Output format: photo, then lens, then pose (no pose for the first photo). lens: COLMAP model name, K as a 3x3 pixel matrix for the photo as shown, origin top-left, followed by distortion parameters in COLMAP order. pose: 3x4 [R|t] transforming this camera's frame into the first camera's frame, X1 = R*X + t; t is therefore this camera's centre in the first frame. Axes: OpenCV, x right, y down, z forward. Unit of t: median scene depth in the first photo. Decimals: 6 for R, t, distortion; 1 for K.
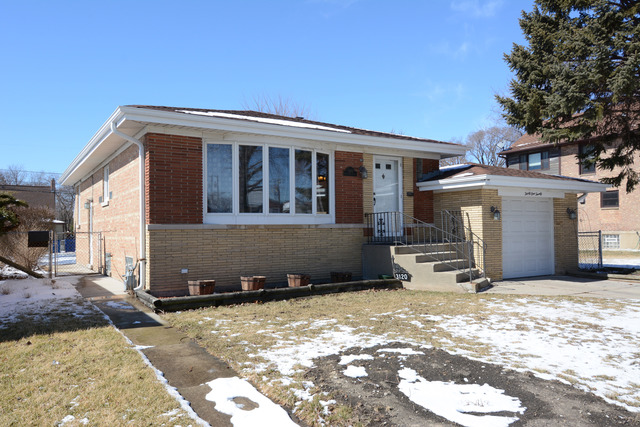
lens RADIAL K [[479.8, 0, 318.0], [0, 479.8, 211.7], [0, 0, 1]] dist [0.045828, -0.000962]
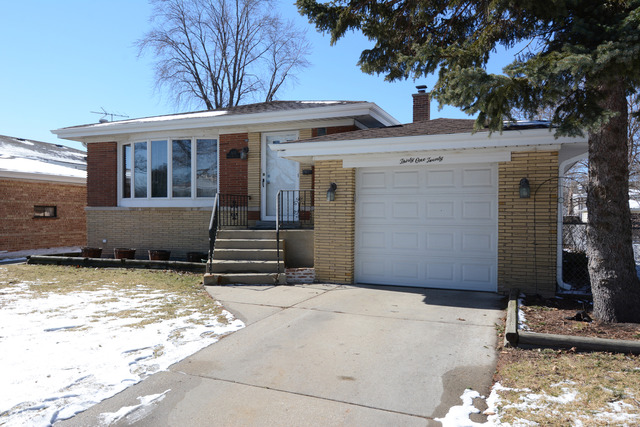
lens RADIAL K [[474.8, 0, 320.0], [0, 474.8, 213.5], [0, 0, 1]] dist [0.039593, 0.000991]
pose [[0.585355, 0.012001, -0.810688, 1.005825], [0.019186, 0.999405, 0.028648, 0.015171], [0.810550, -0.032323, 0.584777, 0.590443]]
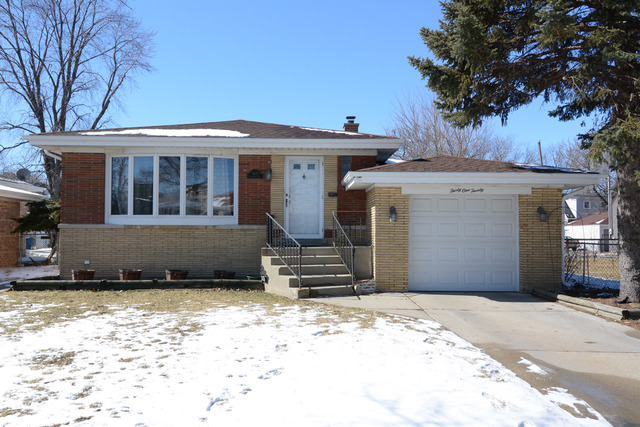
lens RADIAL K [[499.8, 0, 320.0], [0, 499.8, 213.5], [0, 0, 1]] dist [0.042953, -0.002968]
pose [[0.860476, -0.004164, -0.509474, 0.757787], [0.004286, 0.999990, -0.000933, 0.002077], [0.509473, -0.001381, 0.860486, 0.159722]]
